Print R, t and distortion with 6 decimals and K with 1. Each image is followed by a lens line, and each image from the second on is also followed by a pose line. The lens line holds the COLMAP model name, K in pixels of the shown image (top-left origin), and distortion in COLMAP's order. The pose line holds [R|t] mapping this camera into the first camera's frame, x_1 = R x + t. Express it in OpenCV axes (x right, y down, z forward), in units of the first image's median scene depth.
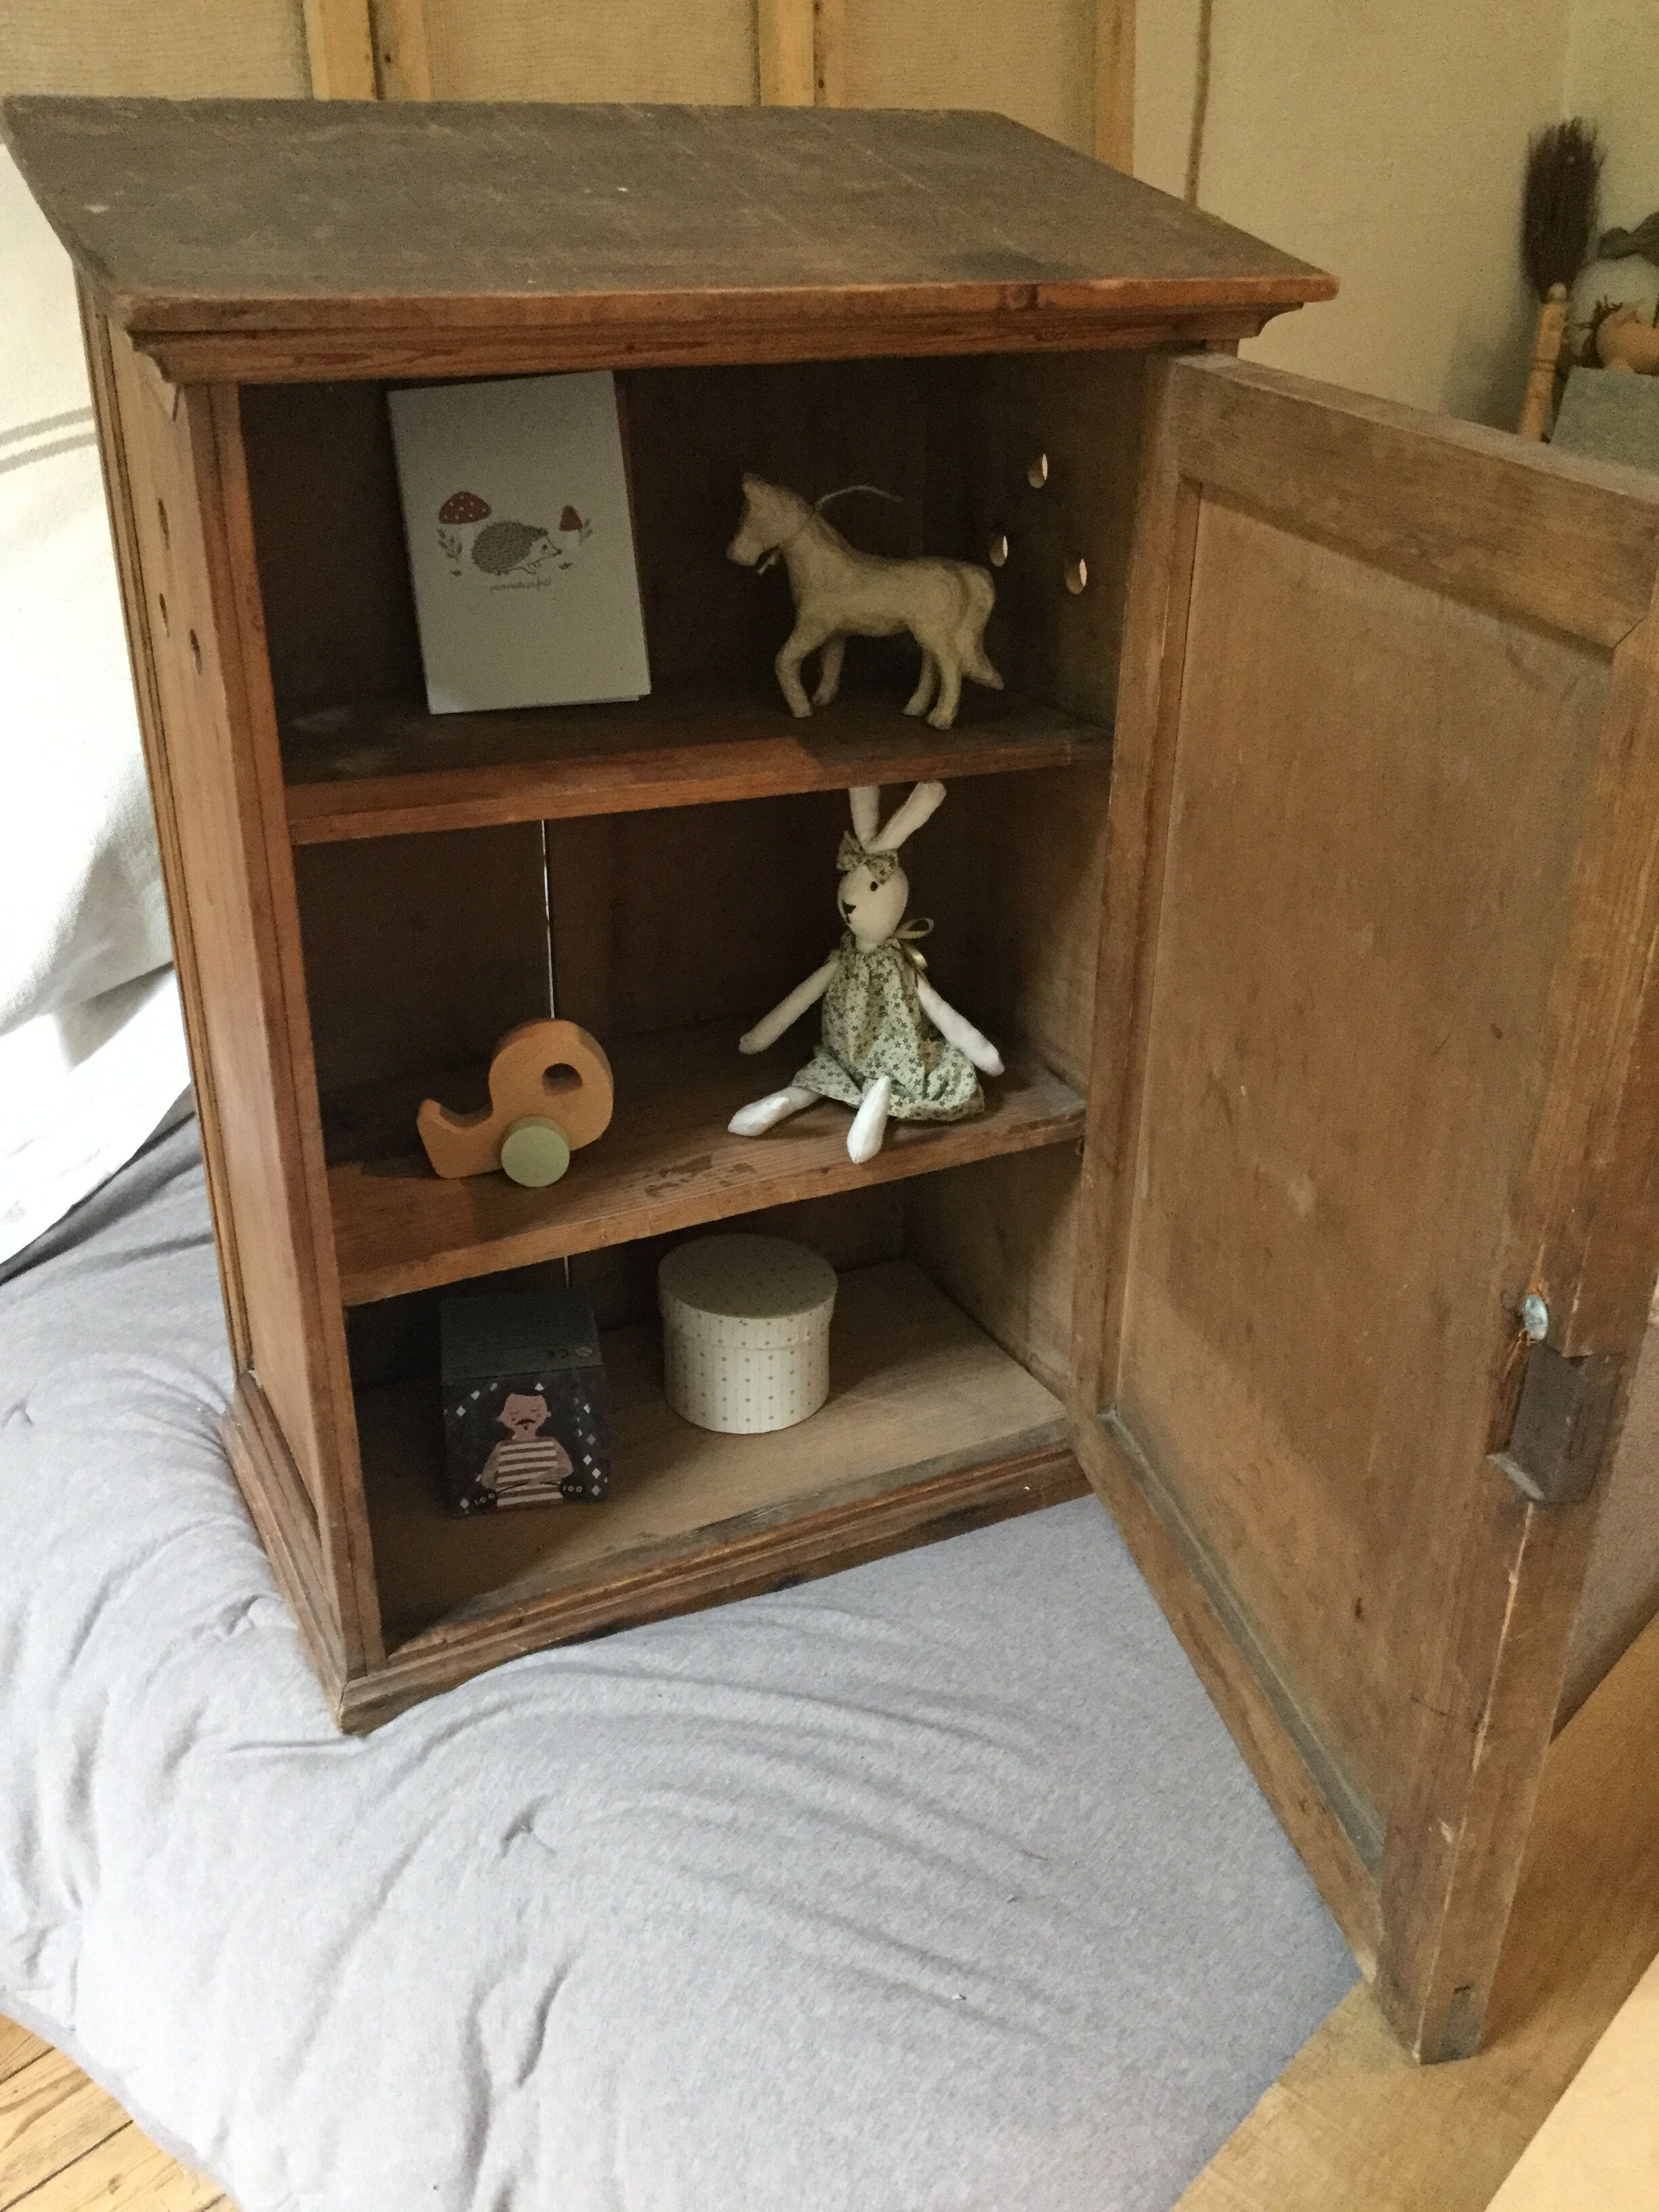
lens RADIAL K [[2015.4, 0, 829.5], [0, 2015.4, 1106.0], [0, 0, 1]] dist [0.166380, -0.346018]
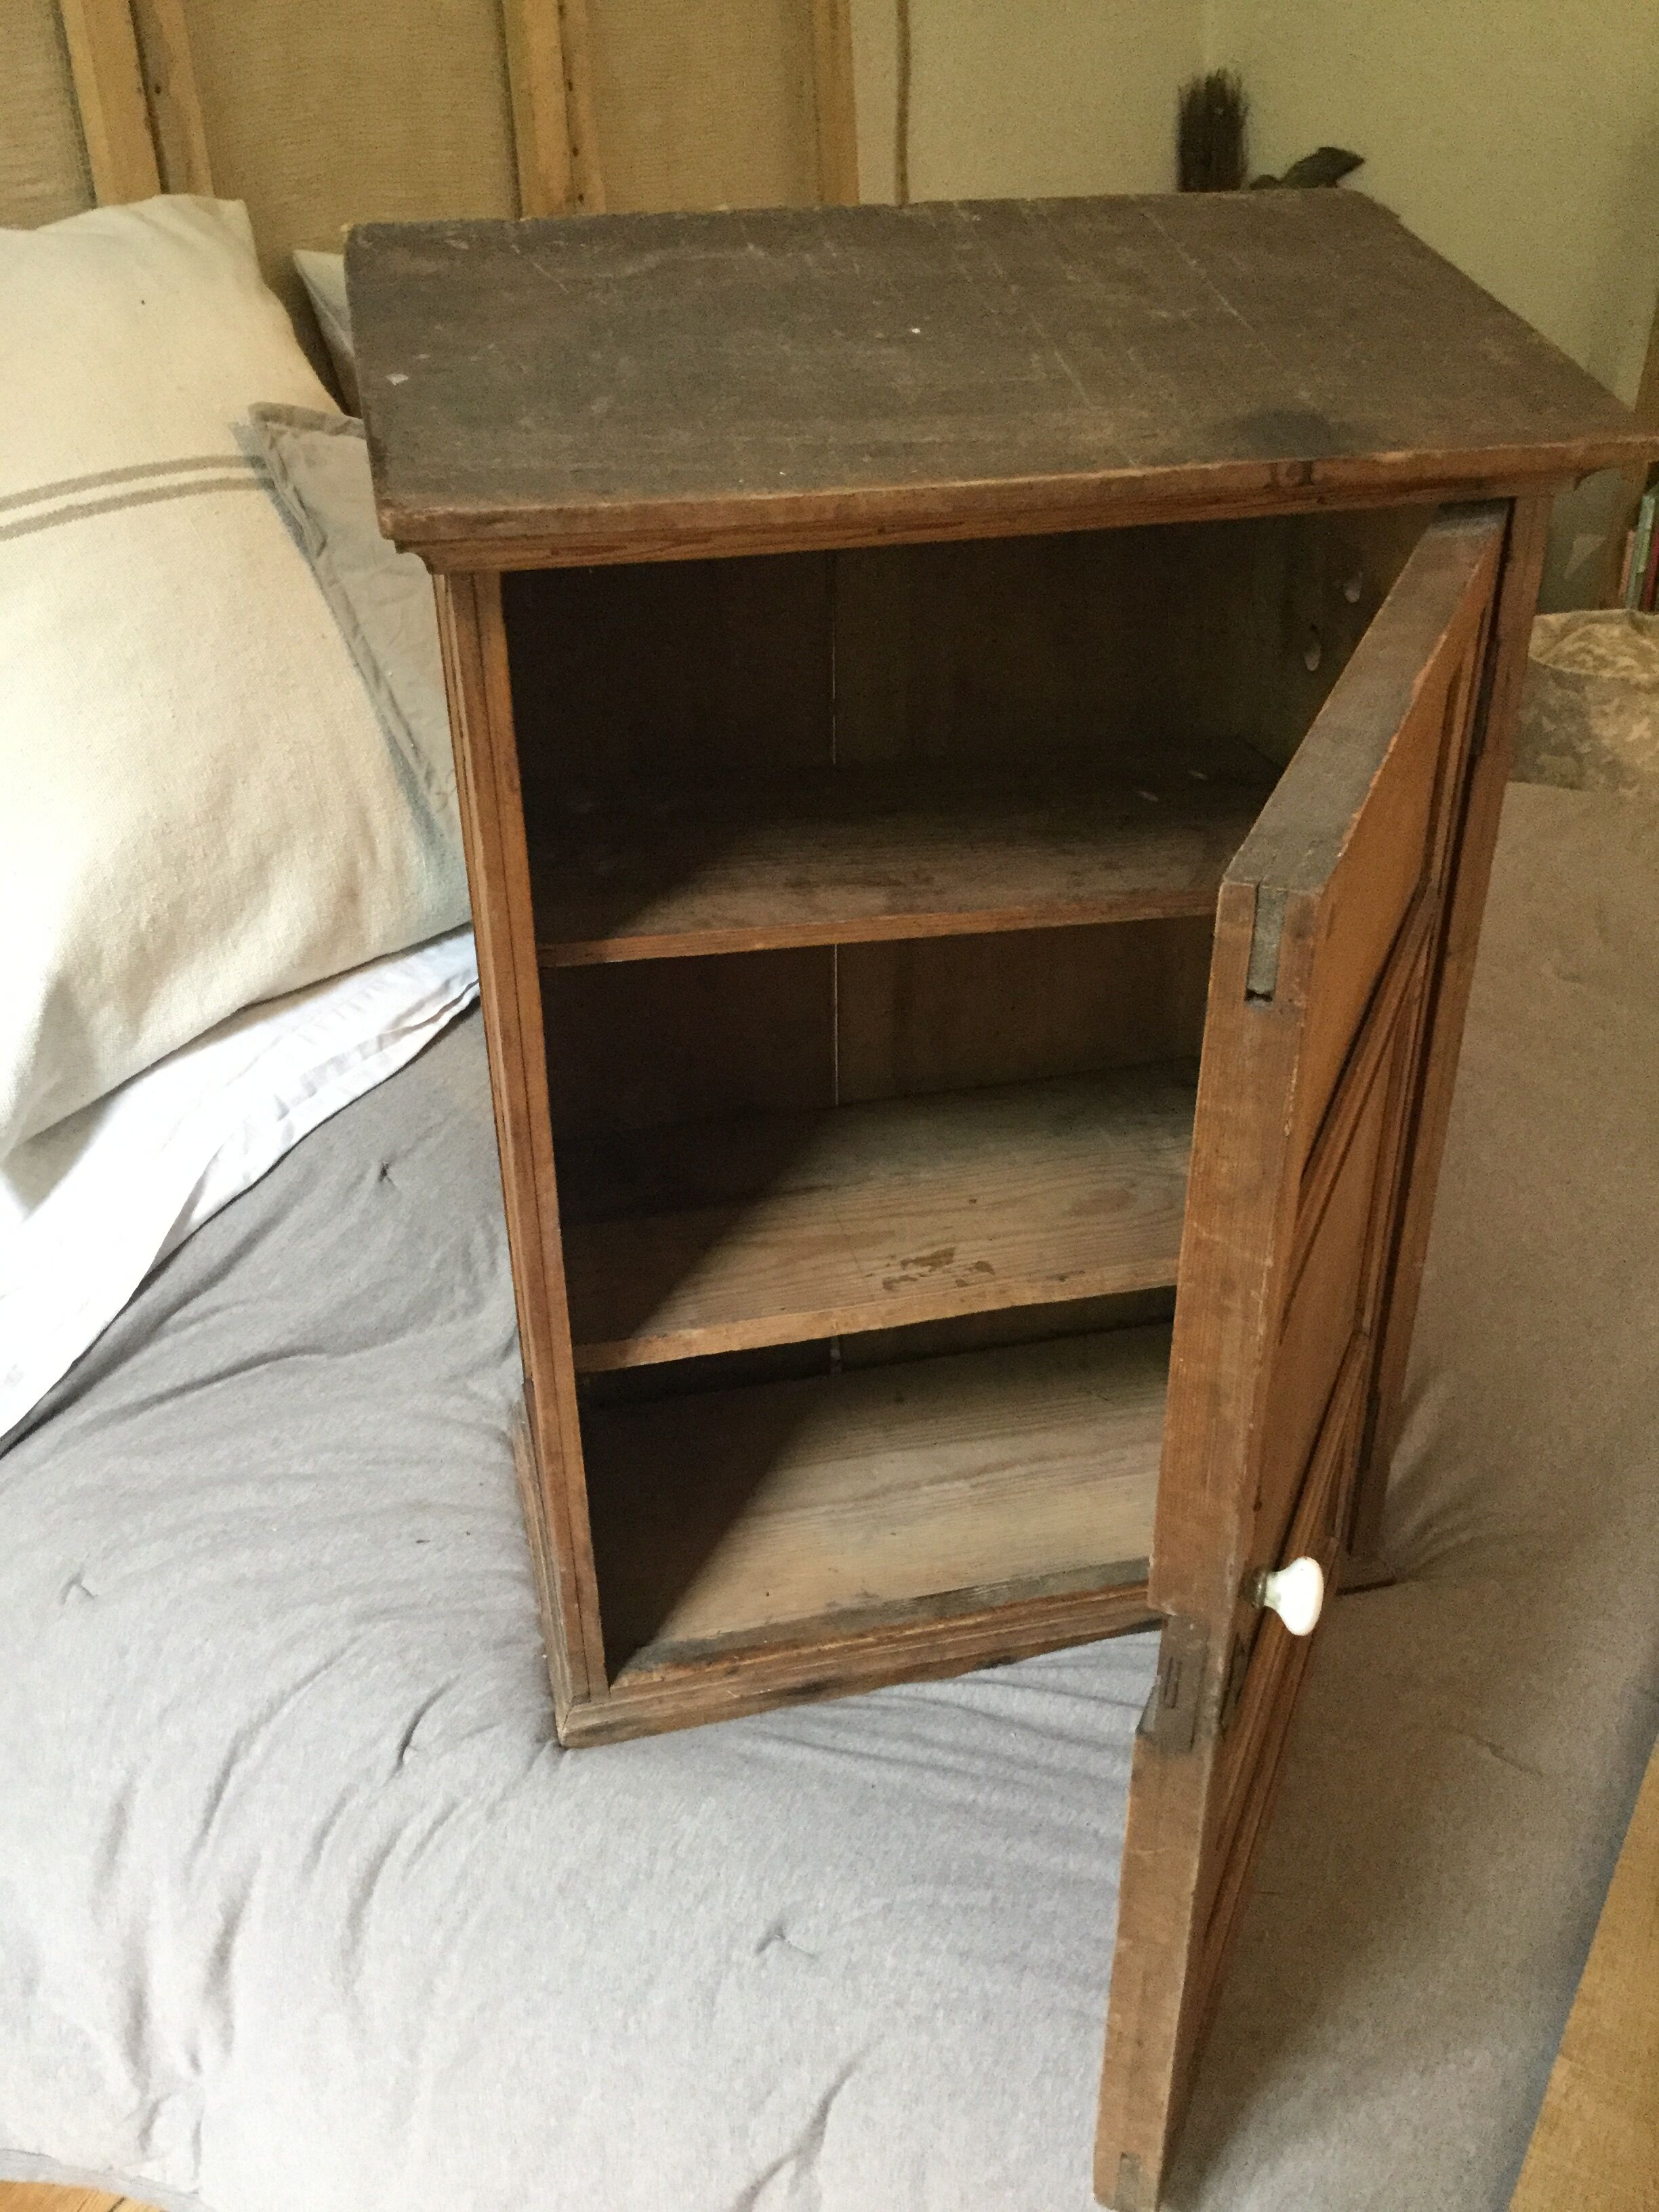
lens RADIAL K [[2015.4, 0, 829.5], [0, 2015.4, 1106.0], [0, 0, 1]] dist [0.166380, -0.346018]
pose [[0.971945, 0.098159, -0.213746, 0.095453], [-0.082308, 0.993239, 0.081859, -0.131465], [0.220336, -0.061970, 0.973454, -0.003746]]
